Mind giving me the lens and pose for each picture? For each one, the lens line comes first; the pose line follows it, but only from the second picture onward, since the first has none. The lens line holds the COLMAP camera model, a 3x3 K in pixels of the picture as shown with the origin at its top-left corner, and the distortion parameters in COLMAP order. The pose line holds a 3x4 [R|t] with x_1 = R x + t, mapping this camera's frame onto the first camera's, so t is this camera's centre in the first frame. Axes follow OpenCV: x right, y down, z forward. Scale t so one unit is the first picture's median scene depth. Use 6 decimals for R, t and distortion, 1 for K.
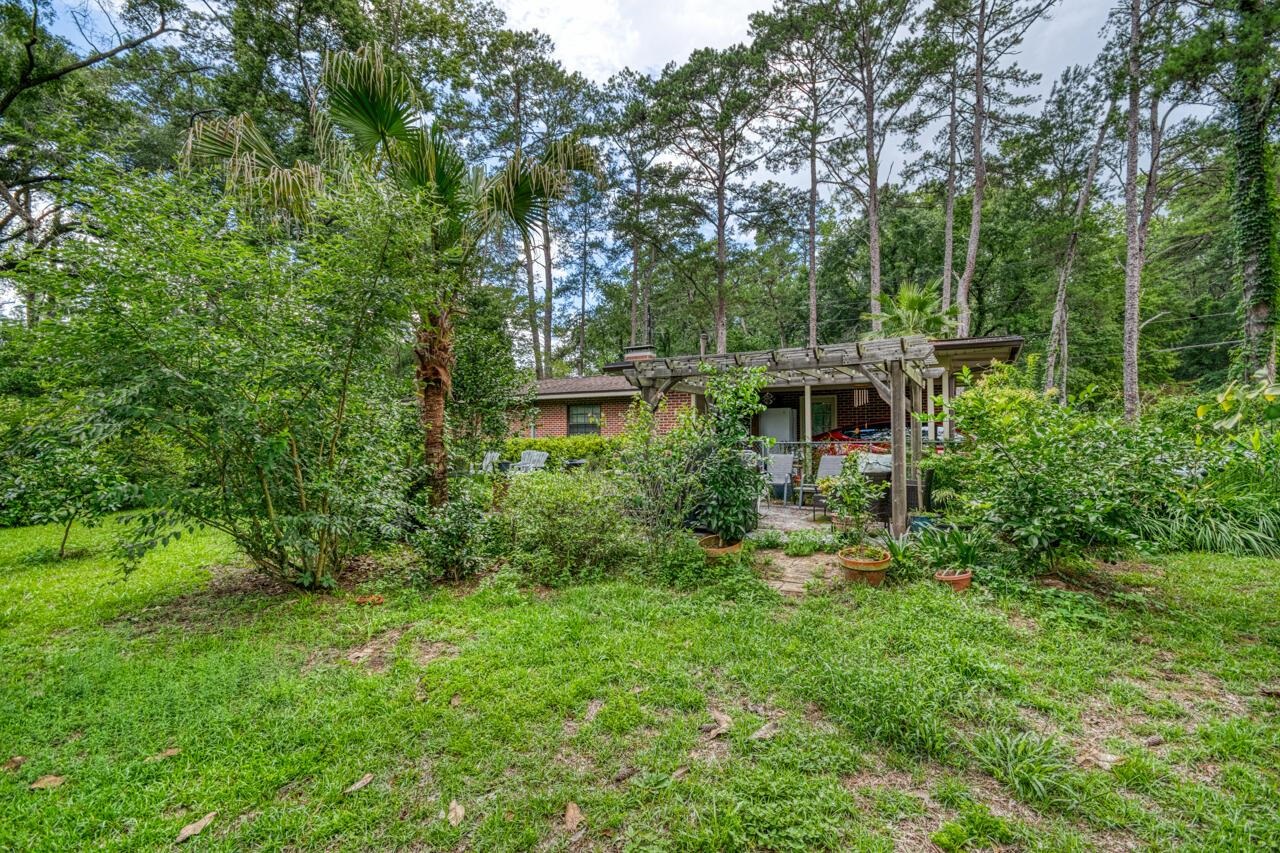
lens RADIAL K [[563.9, 0, 643.9], [0, 563.9, 427.1], [0, 0, 1]] dist [0.017504, -0.008653]
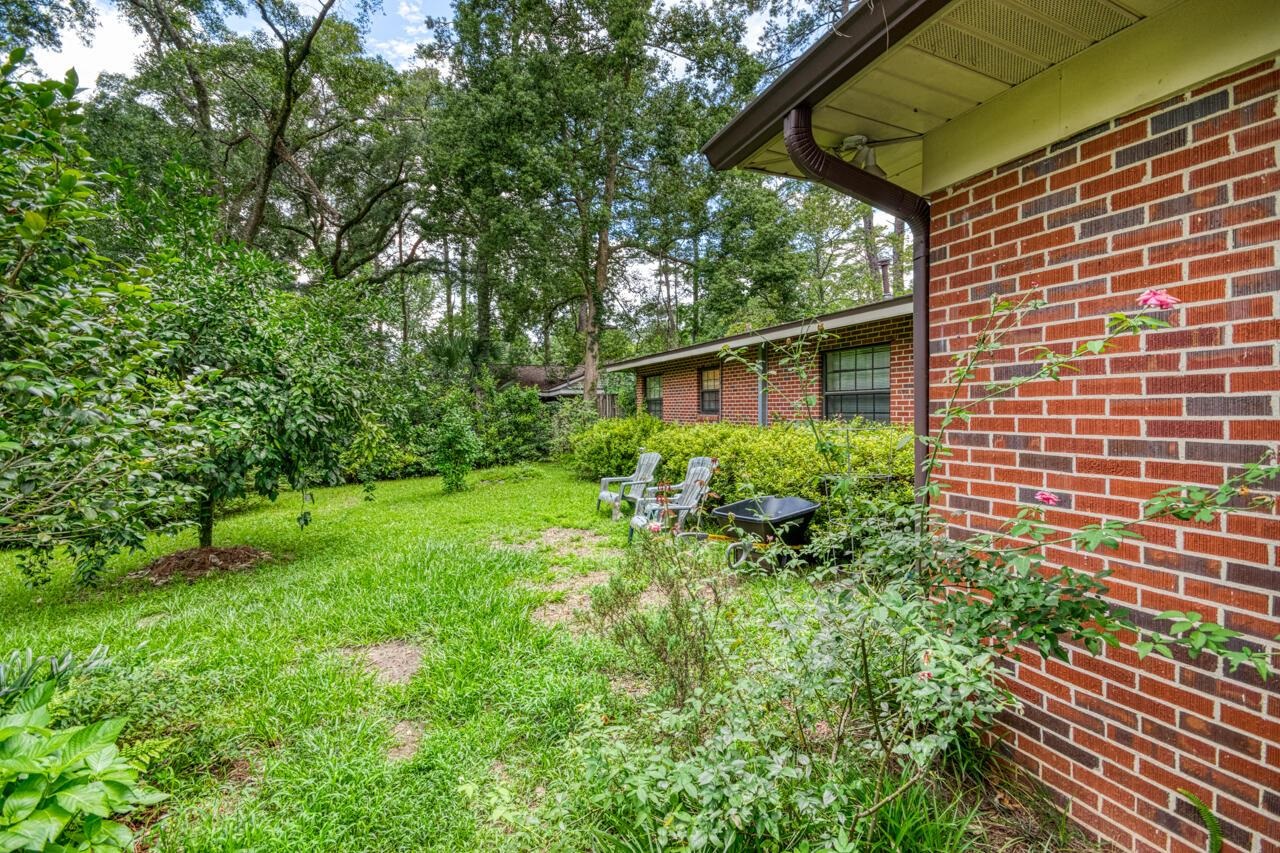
lens RADIAL K [[563.9, 0, 632.8], [0, 563.9, 423.9], [0, 0, 1]] dist [0.017504, -0.008653]
pose [[0.780639, 0.012826, -0.624851, 0.015942], [0.023003, 0.998522, 0.049235, -0.004122], [0.624559, -0.052808, 0.779190, 0.288088]]
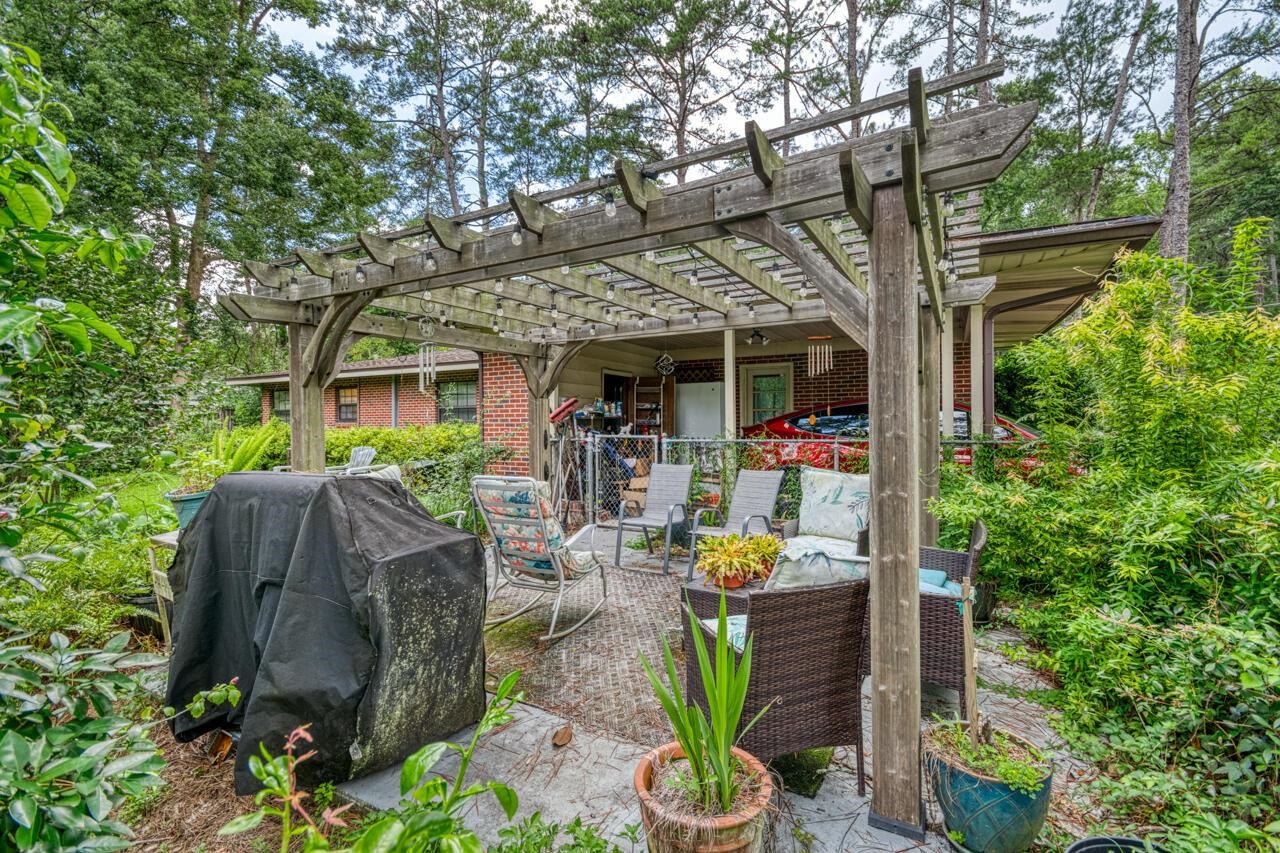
lens RADIAL K [[563.9, 0, 644.7], [0, 563.9, 429.8], [0, 0, 1]] dist [0.017504, -0.008653]
pose [[0.999660, -0.008056, 0.024799, 0.060557], [0.007107, 0.999248, 0.038111, -0.001832], [-0.025088, -0.037922, 0.998966, 0.137110]]
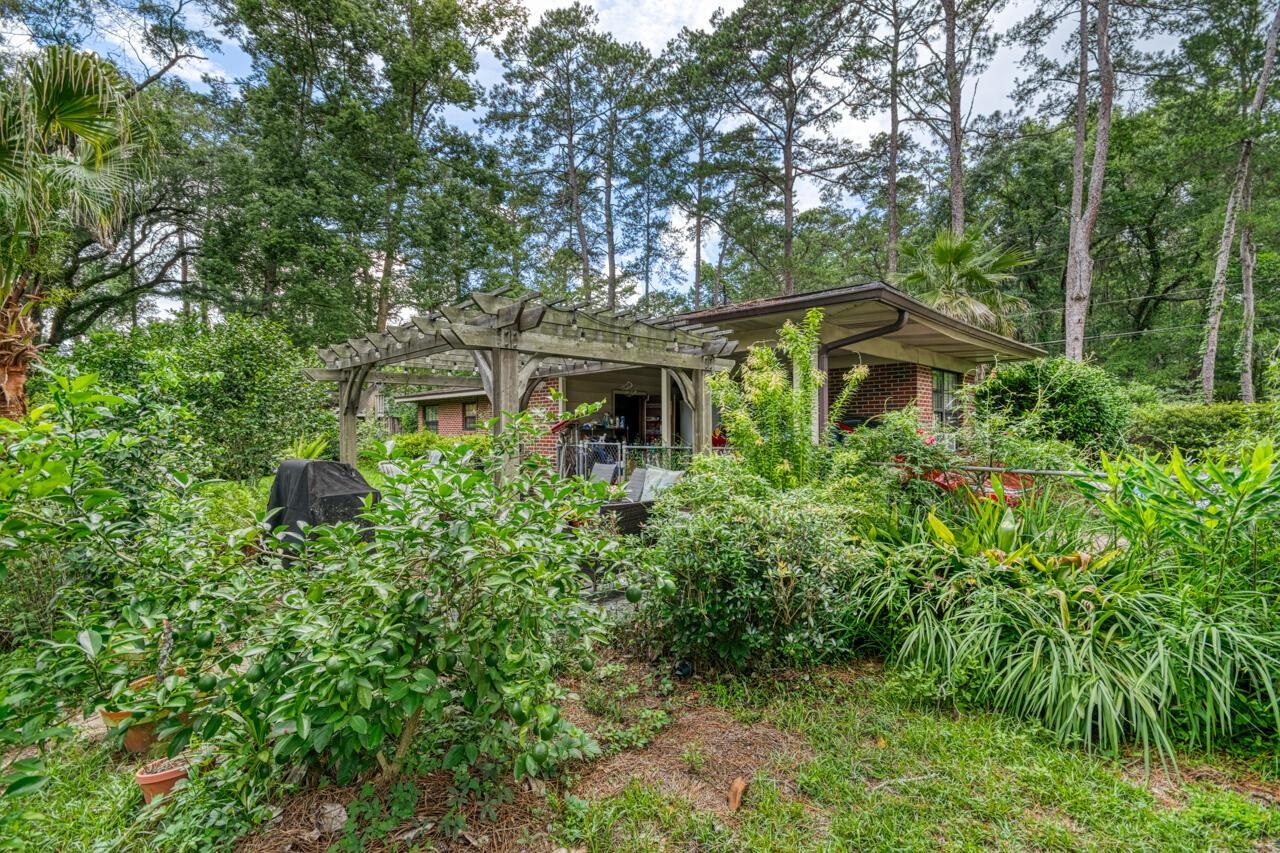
lens RADIAL K [[563.9, 0, 641.5], [0, 563.9, 425.4], [0, 0, 1]] dist [0.017504, -0.008653]
pose [[0.968568, -0.008444, -0.248607, 0.140075], [0.012992, 0.999777, 0.016658, -0.004634], [0.248411, -0.019364, 0.968461, 0.087097]]
